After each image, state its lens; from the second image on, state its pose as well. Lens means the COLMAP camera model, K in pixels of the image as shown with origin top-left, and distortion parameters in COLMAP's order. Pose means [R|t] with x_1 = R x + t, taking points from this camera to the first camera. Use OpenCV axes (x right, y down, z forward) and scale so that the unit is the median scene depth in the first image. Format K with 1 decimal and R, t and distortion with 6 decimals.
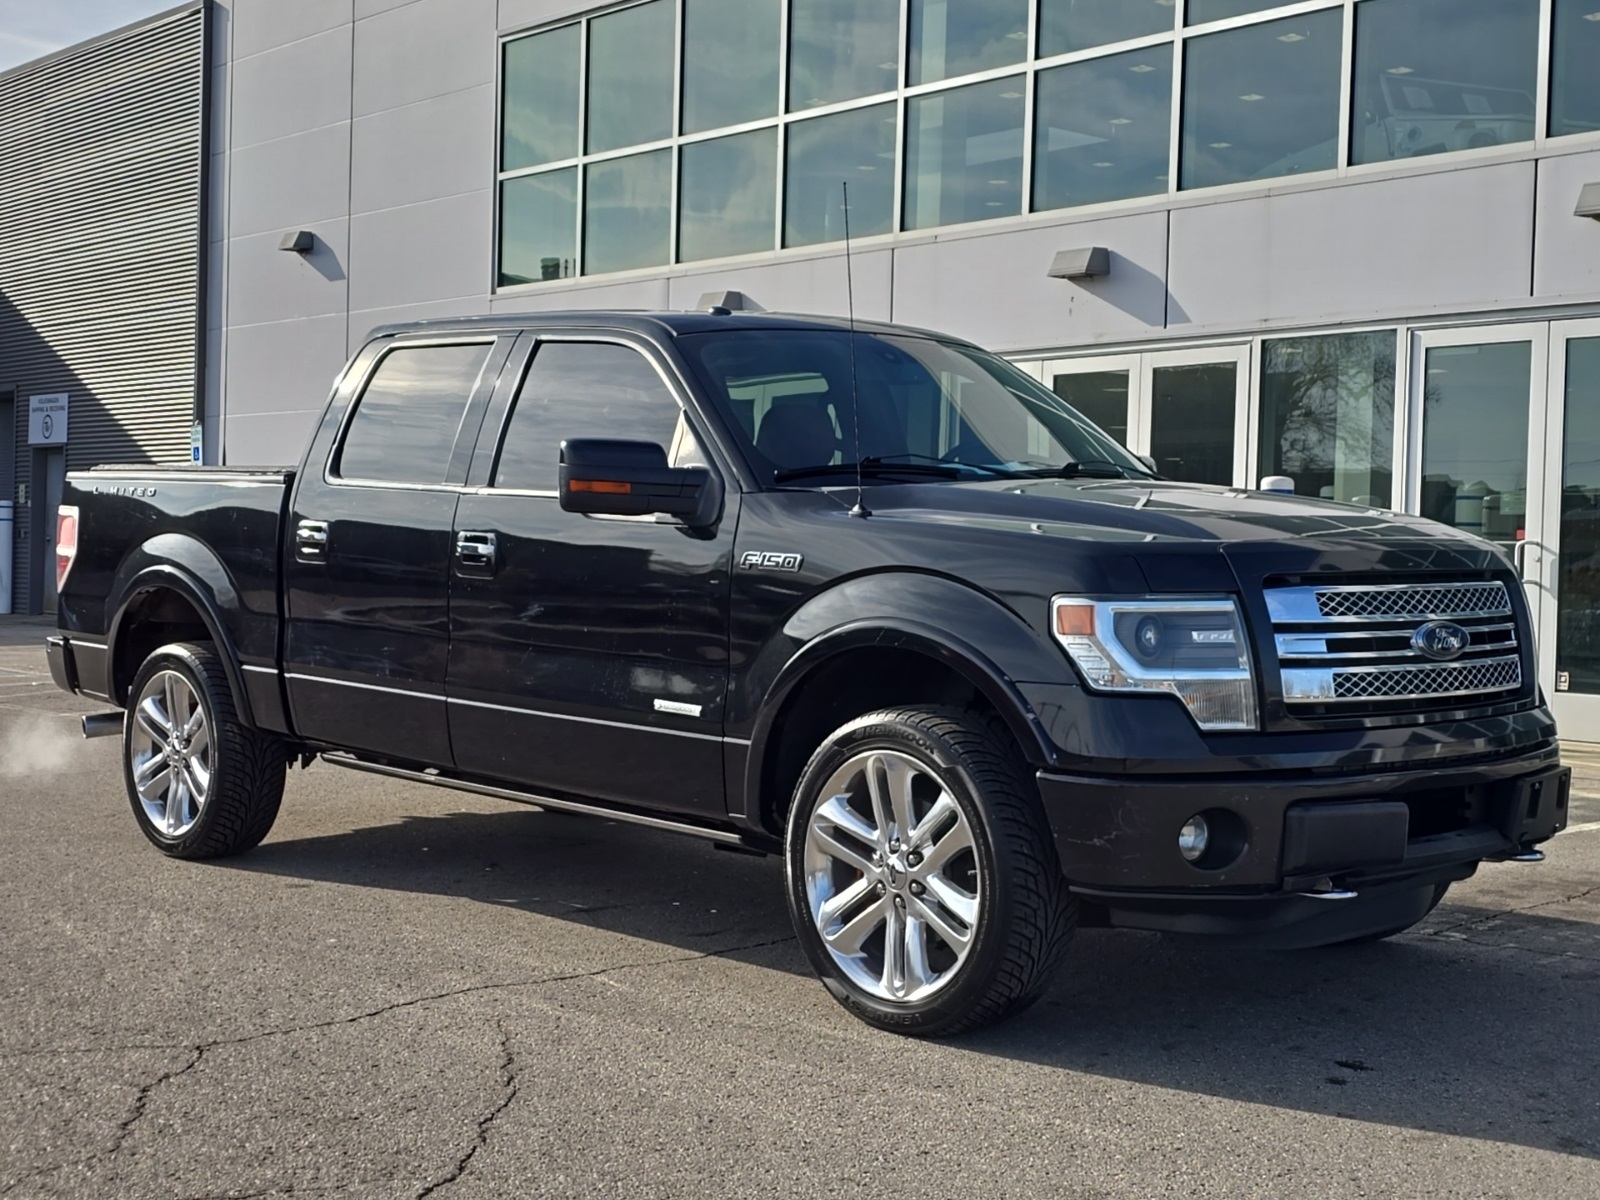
lens RADIAL K [[2079.4, 0, 804.9], [0, 2079.4, 610.8], [0, 0, 1]] dist [0.182428, -0.568778]
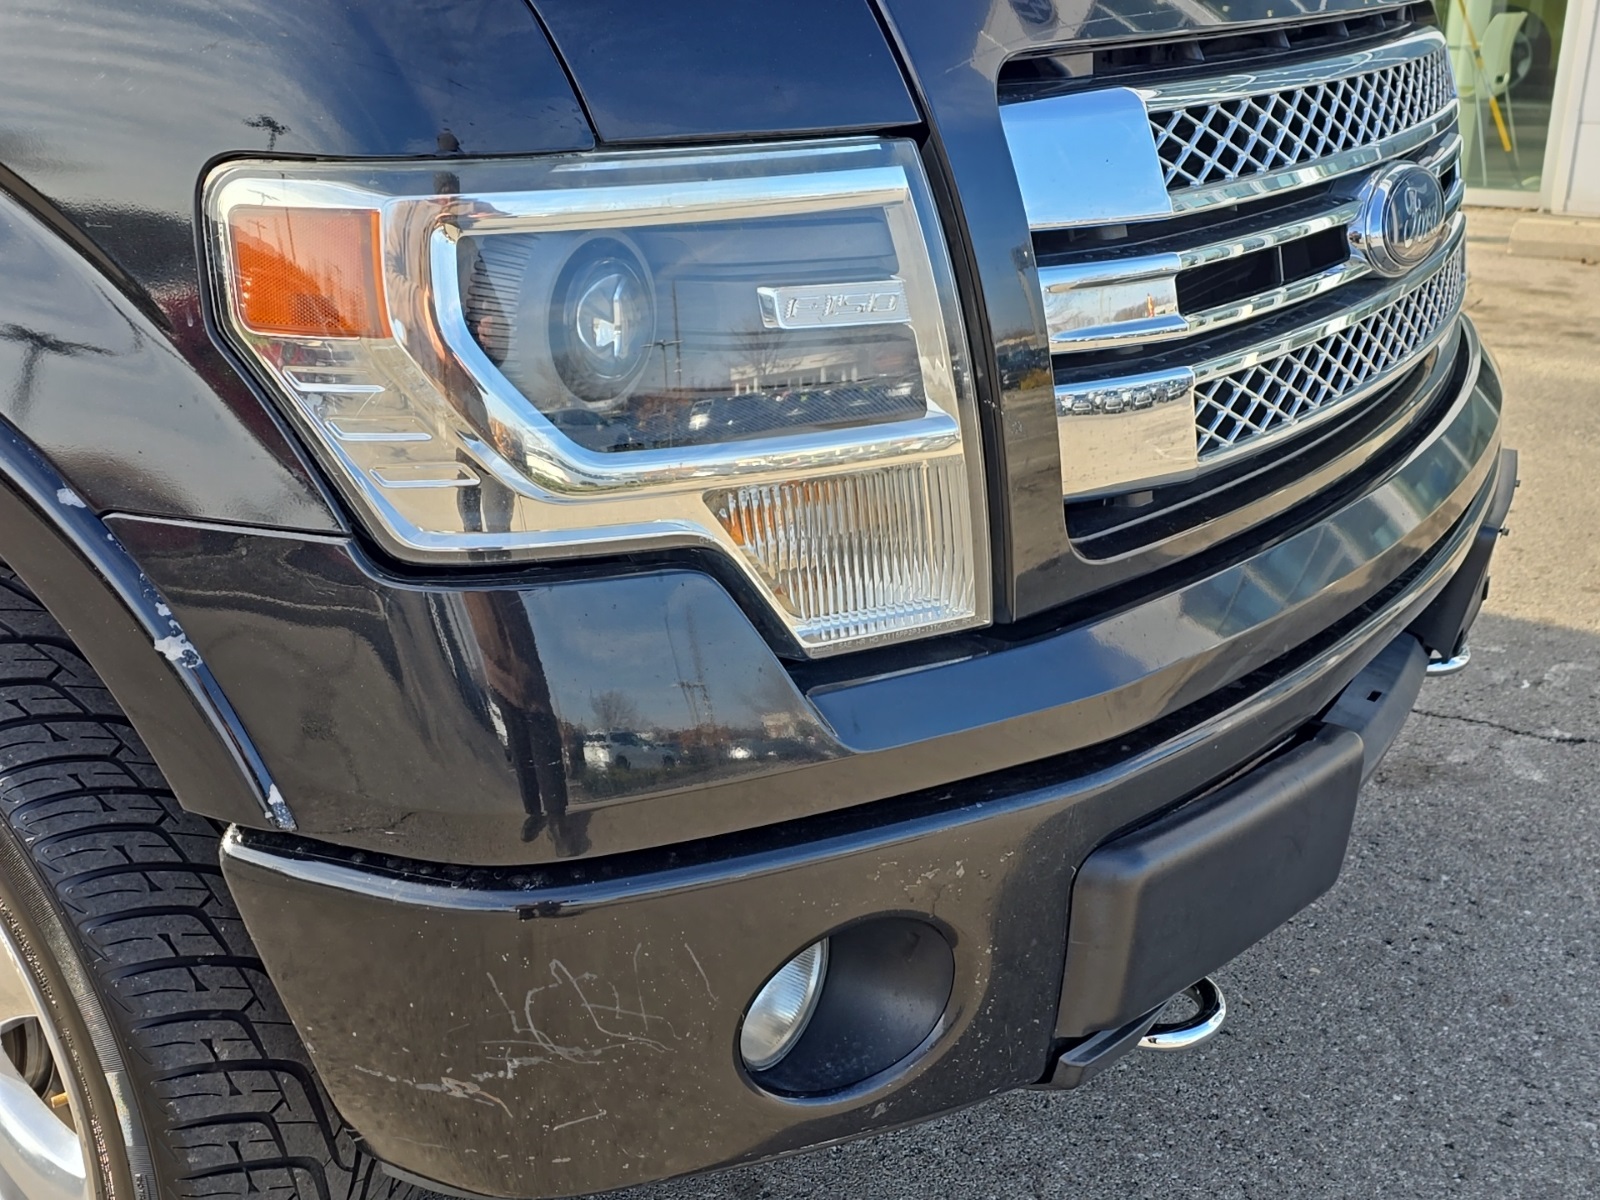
lens RADIAL K [[1760.9, 0, 800.0], [0, 1760.9, 600.0], [0, 0, 1]] dist [0.081888, -0.162833]
pose [[0.962936, -0.102003, 0.249700, 0.123458], [0.017012, 0.946863, 0.321188, -0.023880], [-0.269194, -0.305035, 0.913503, 0.742888]]
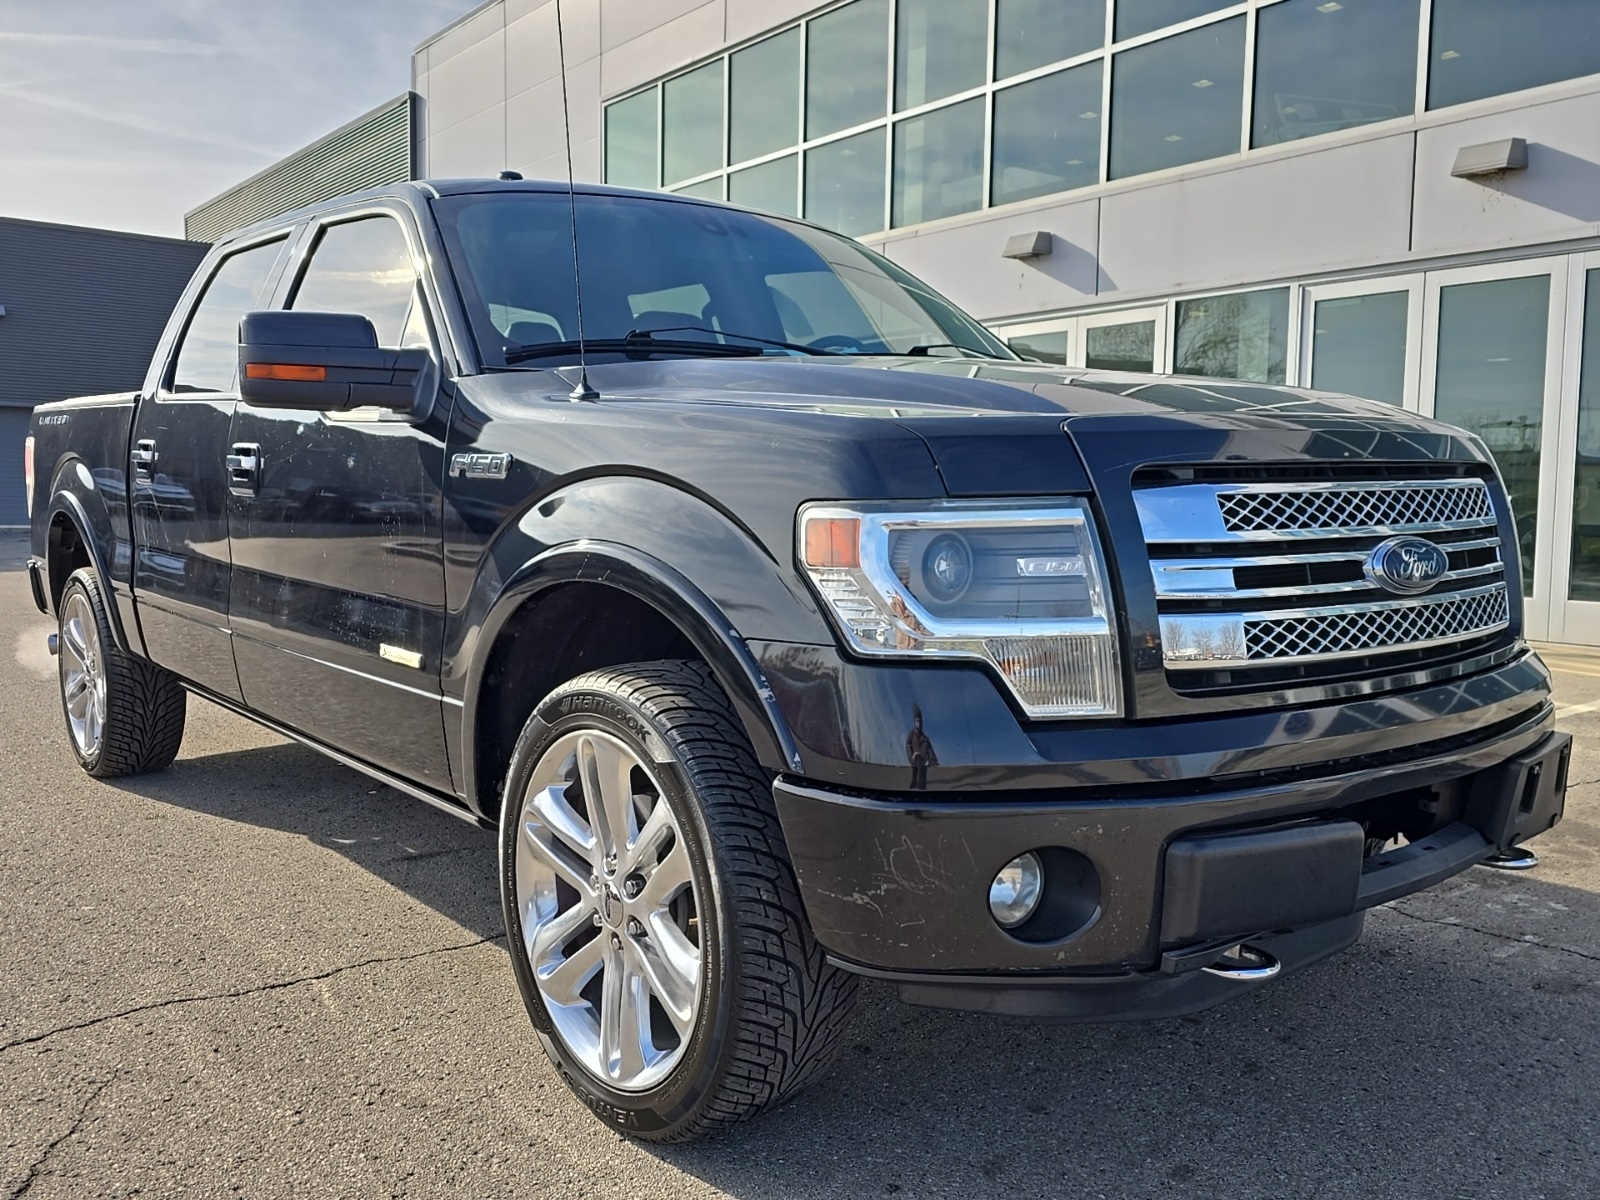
lens RADIAL K [[1352.4, 0, 797.8], [0, 1352.4, 606.2], [0, 0, 1]] dist [0.079241, -0.116960]
pose [[0.998085, -0.007171, -0.061445, 0.137864], [0.010644, 0.998353, 0.056378, 0.000573], [0.060939, -0.056924, 0.996517, 0.563704]]
